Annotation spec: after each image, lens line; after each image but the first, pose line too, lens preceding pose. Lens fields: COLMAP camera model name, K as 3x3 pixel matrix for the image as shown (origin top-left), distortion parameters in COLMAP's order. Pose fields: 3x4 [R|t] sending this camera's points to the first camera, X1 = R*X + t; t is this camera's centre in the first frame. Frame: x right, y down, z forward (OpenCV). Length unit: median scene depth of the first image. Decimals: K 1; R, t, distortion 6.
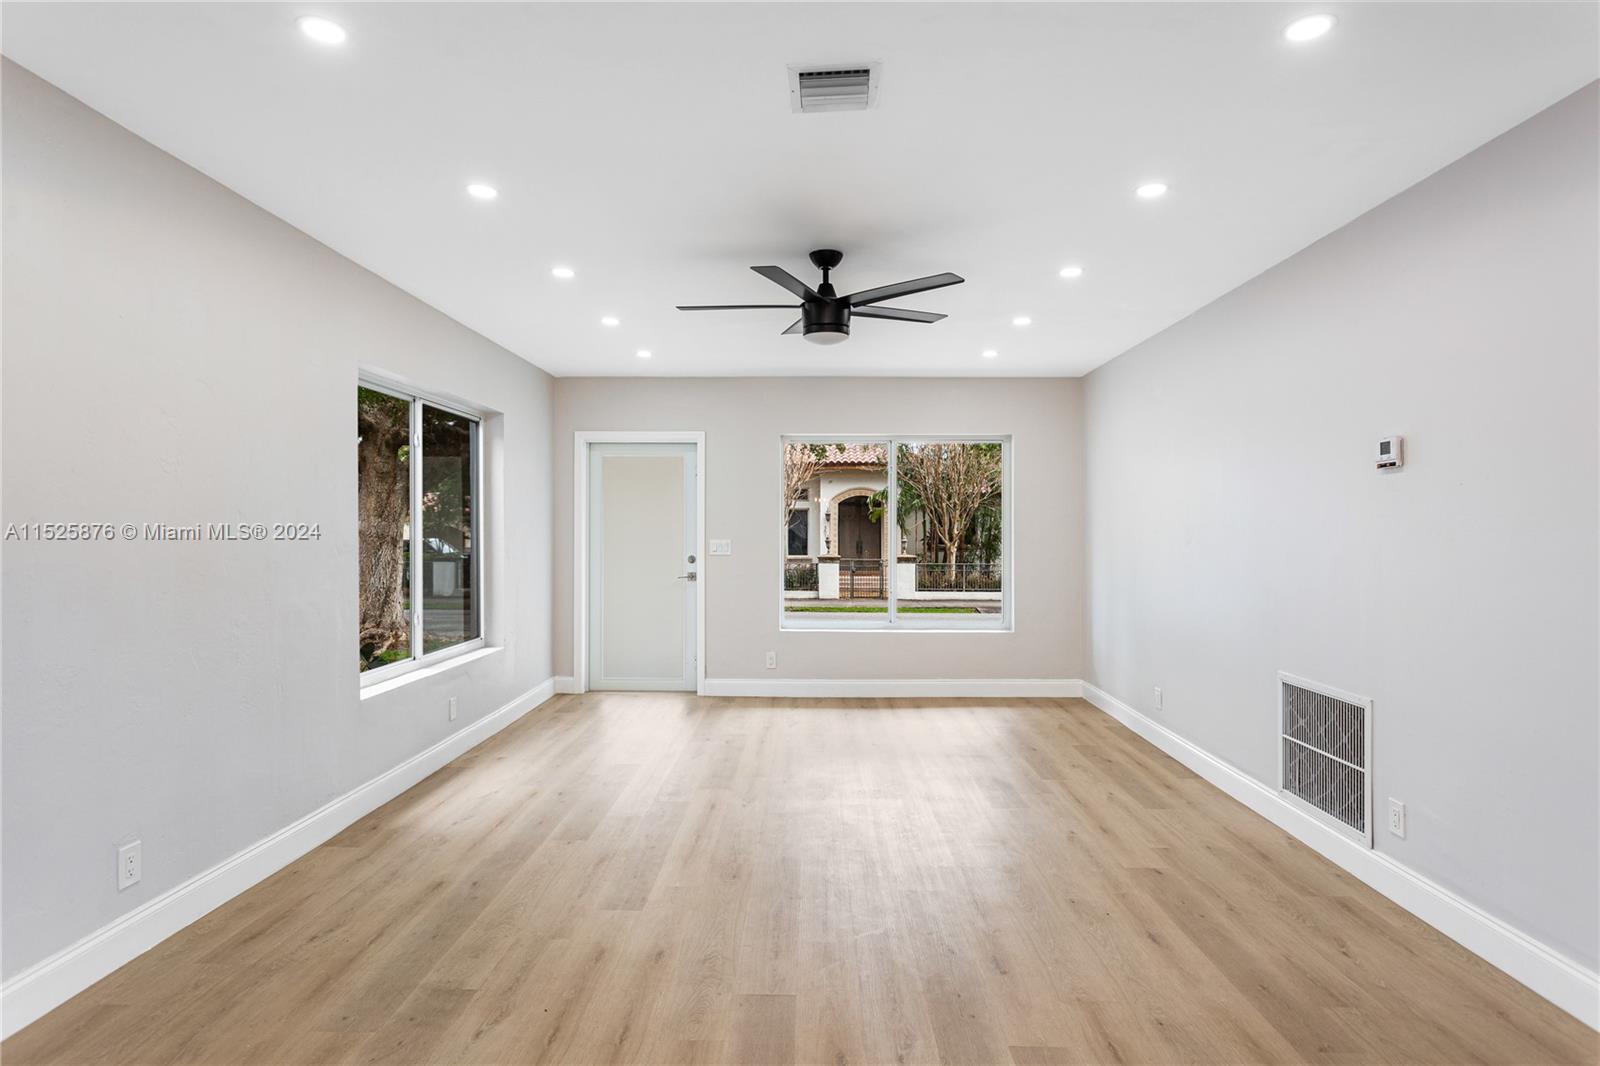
lens RADIAL K [[928.7, 0, 806.4], [0, 928.7, 532.8], [0, 0, 1]] dist [-0.006391, -0.000539]
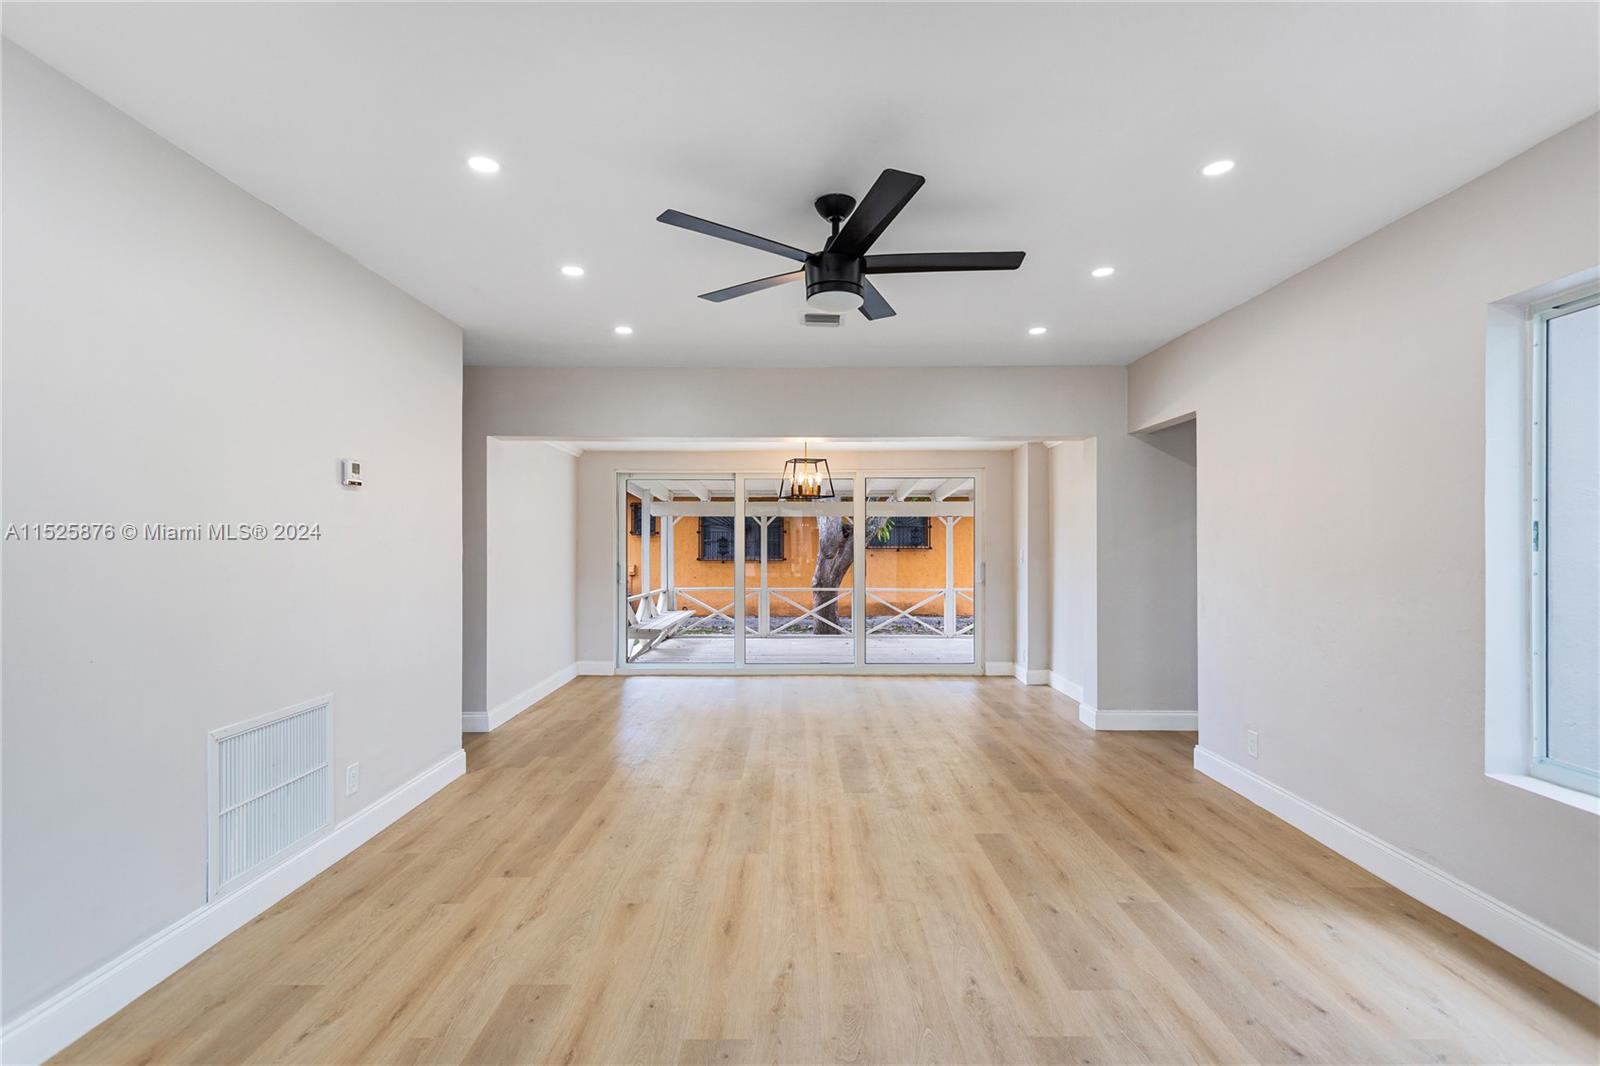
lens RADIAL K [[778.0, 0, 787.8], [0, 778.0, 537.6], [0, 0, 1]] dist [0.016203, 0.000241]
pose [[-0.999971, -0.000776, 0.007510, 0.064113], [-0.000799, 0.999995, -0.002996, -0.001001], [-0.007508, -0.003002, -0.999967, 1.845518]]
